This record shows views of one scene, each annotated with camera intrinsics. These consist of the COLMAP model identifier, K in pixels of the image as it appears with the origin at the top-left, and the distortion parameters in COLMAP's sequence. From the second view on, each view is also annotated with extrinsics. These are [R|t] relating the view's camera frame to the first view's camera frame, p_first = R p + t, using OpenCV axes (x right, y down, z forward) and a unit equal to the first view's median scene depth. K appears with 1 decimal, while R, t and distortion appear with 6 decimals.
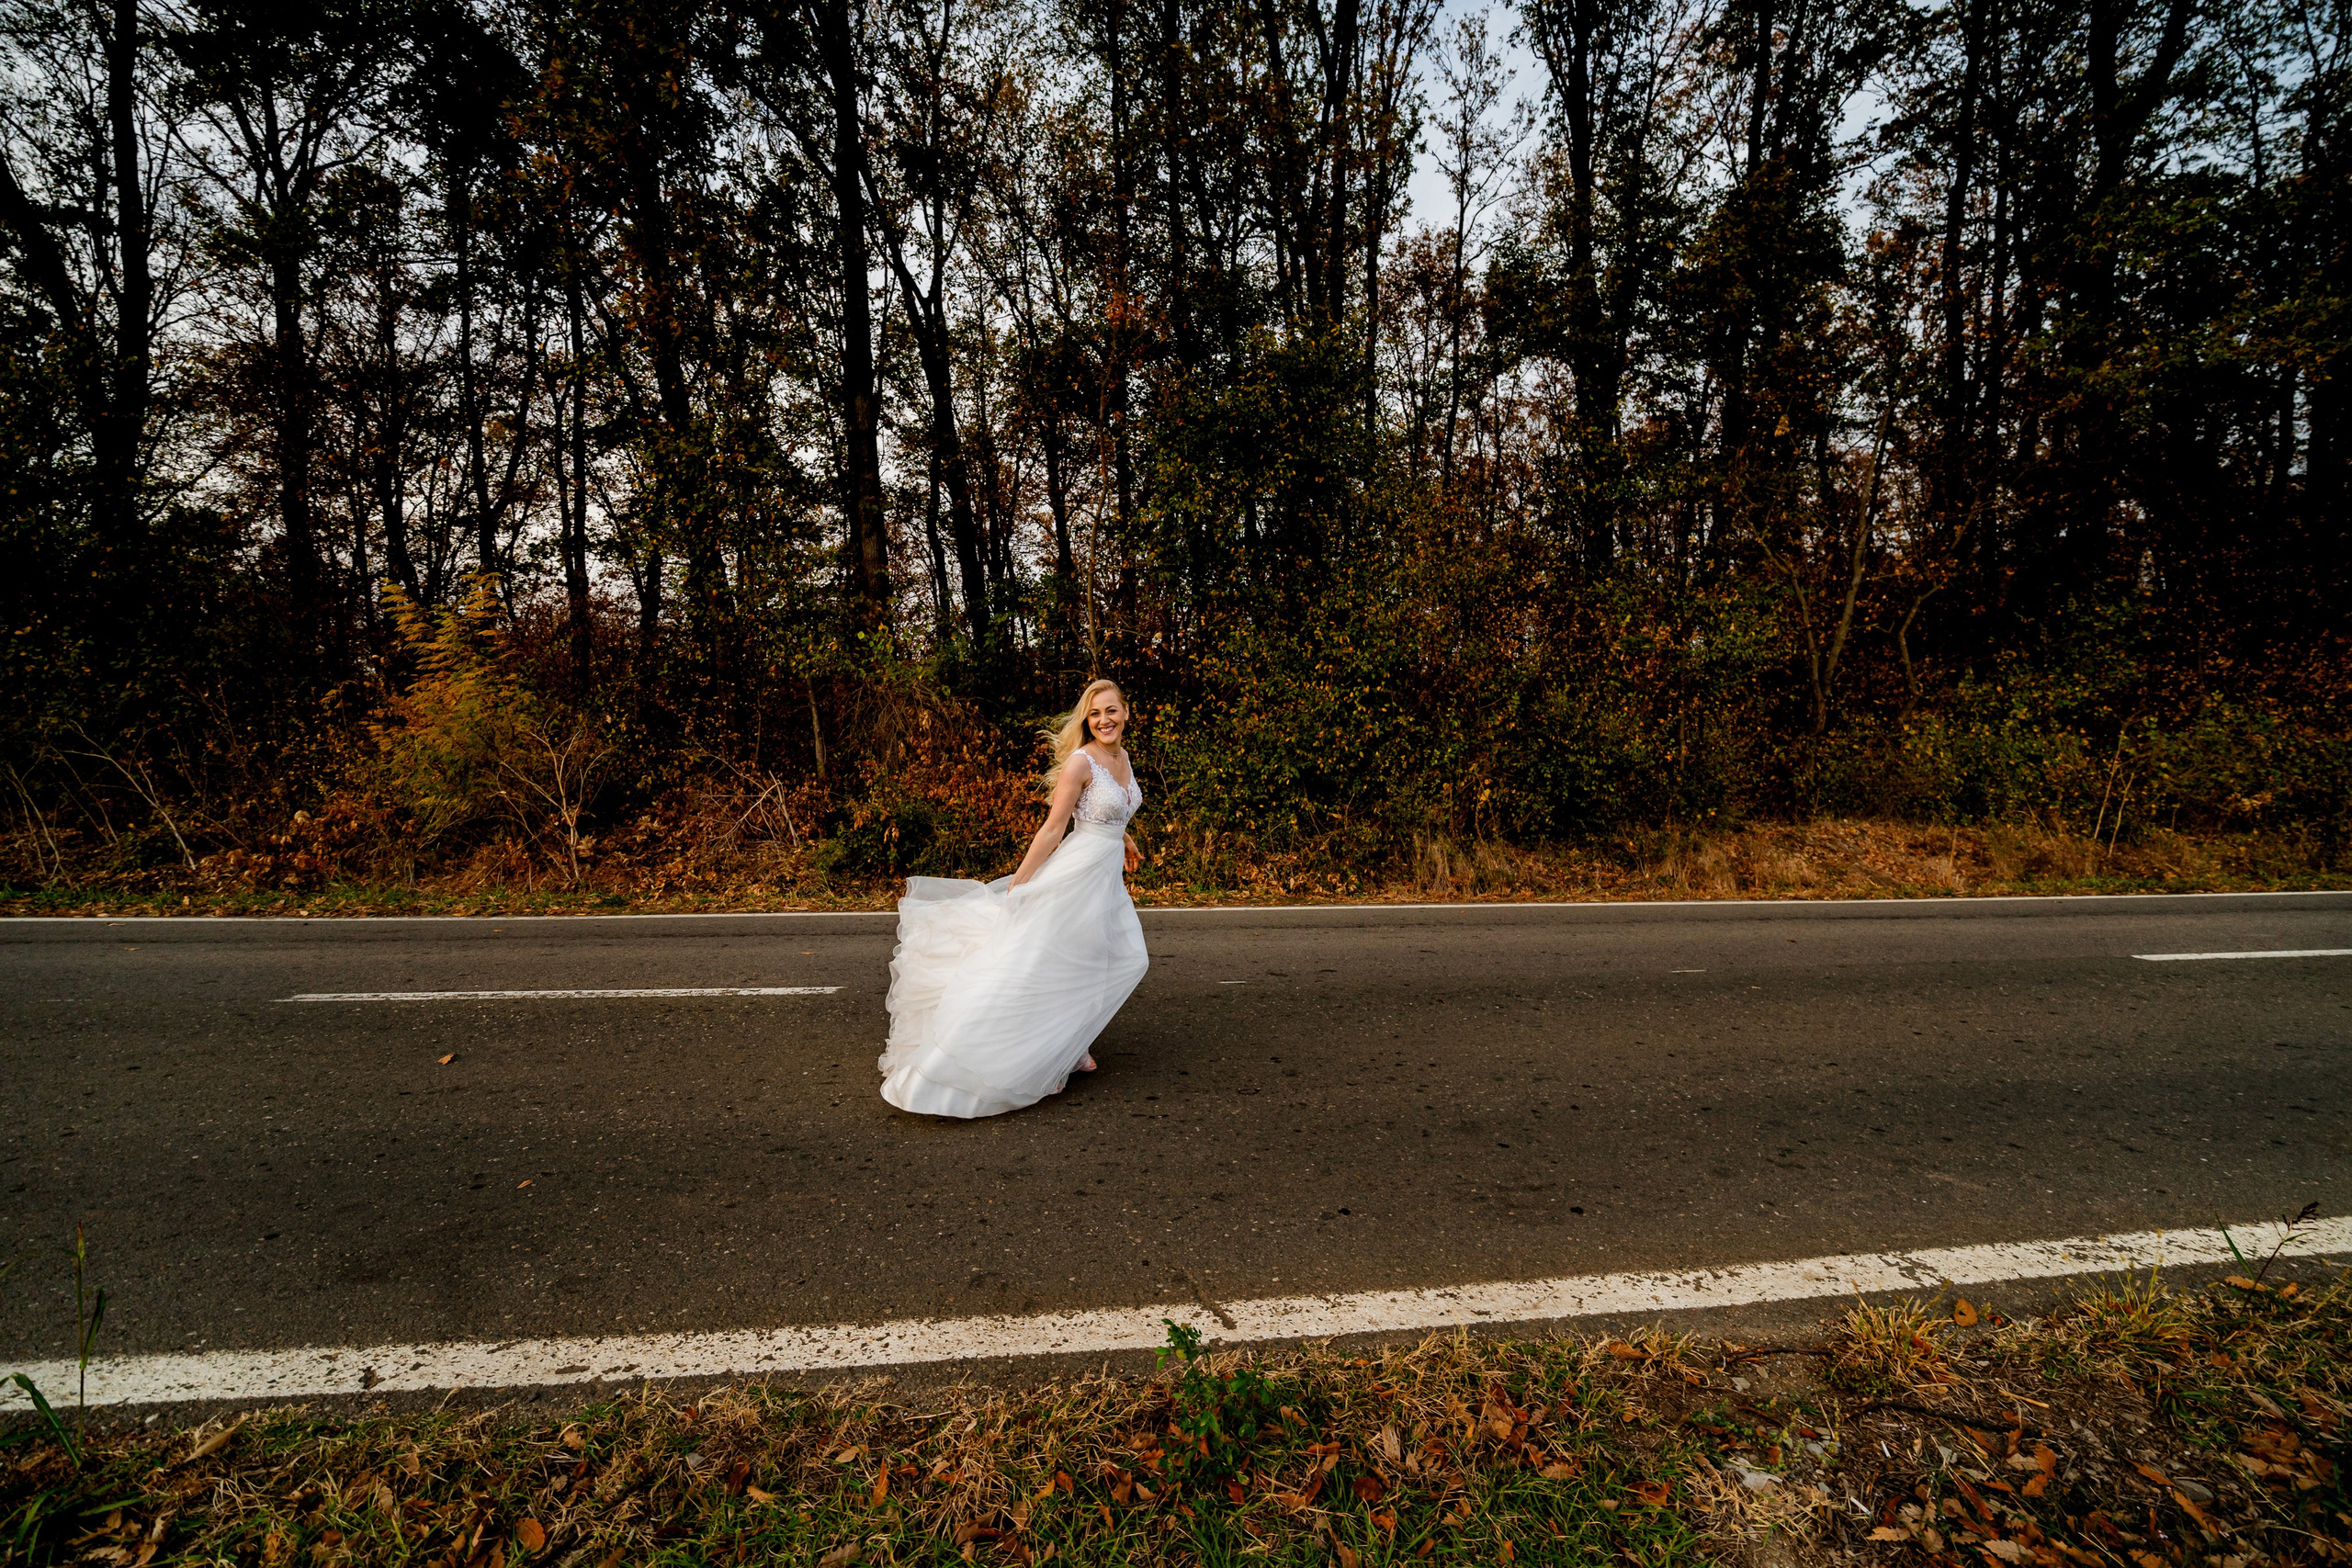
lens RADIAL K [[702.7, 0, 1235.7], [0, 702.7, 782.0], [0, 0, 1]] dist [-0.014301, 0.001014]
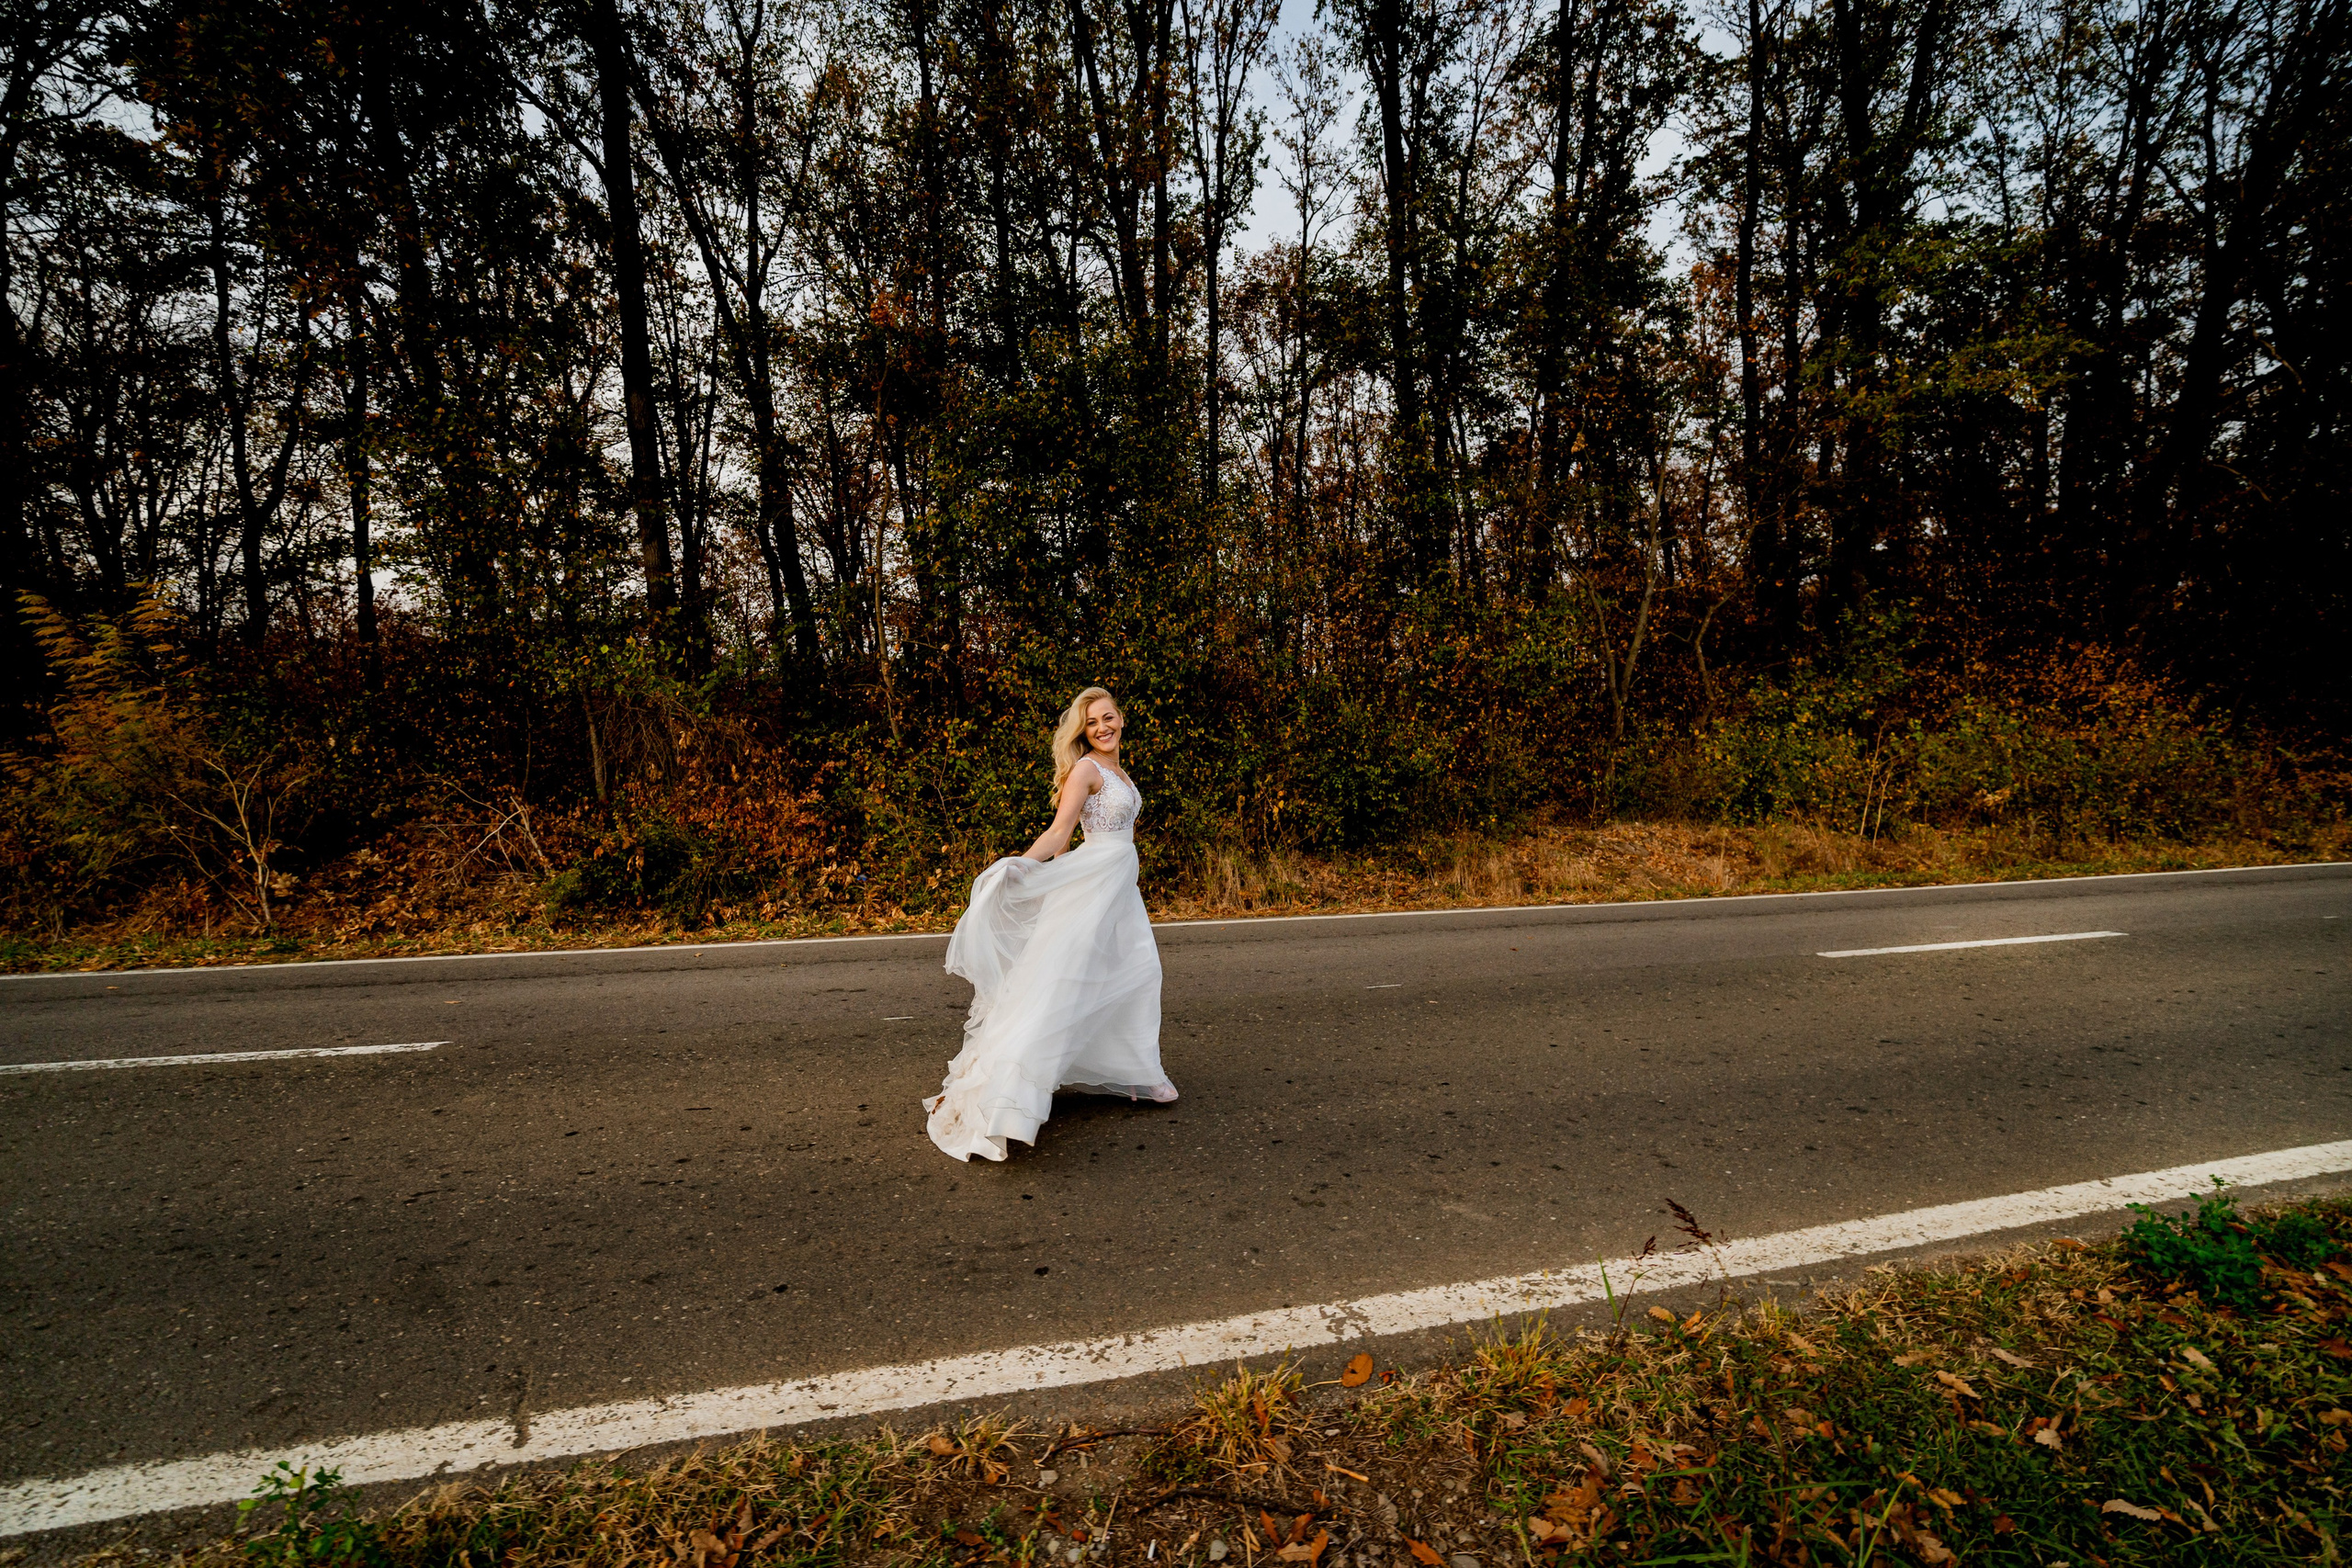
lens RADIAL K [[702.7, 0, 1235.7], [0, 702.7, 782.0], [0, 0, 1]] dist [-0.014301, 0.001014]
pose [[0.996395, -0.018381, 0.082815, 0.216995], [0.019331, 0.999756, -0.010688, -0.007024], [-0.082598, 0.012251, 0.996508, 0.014214]]
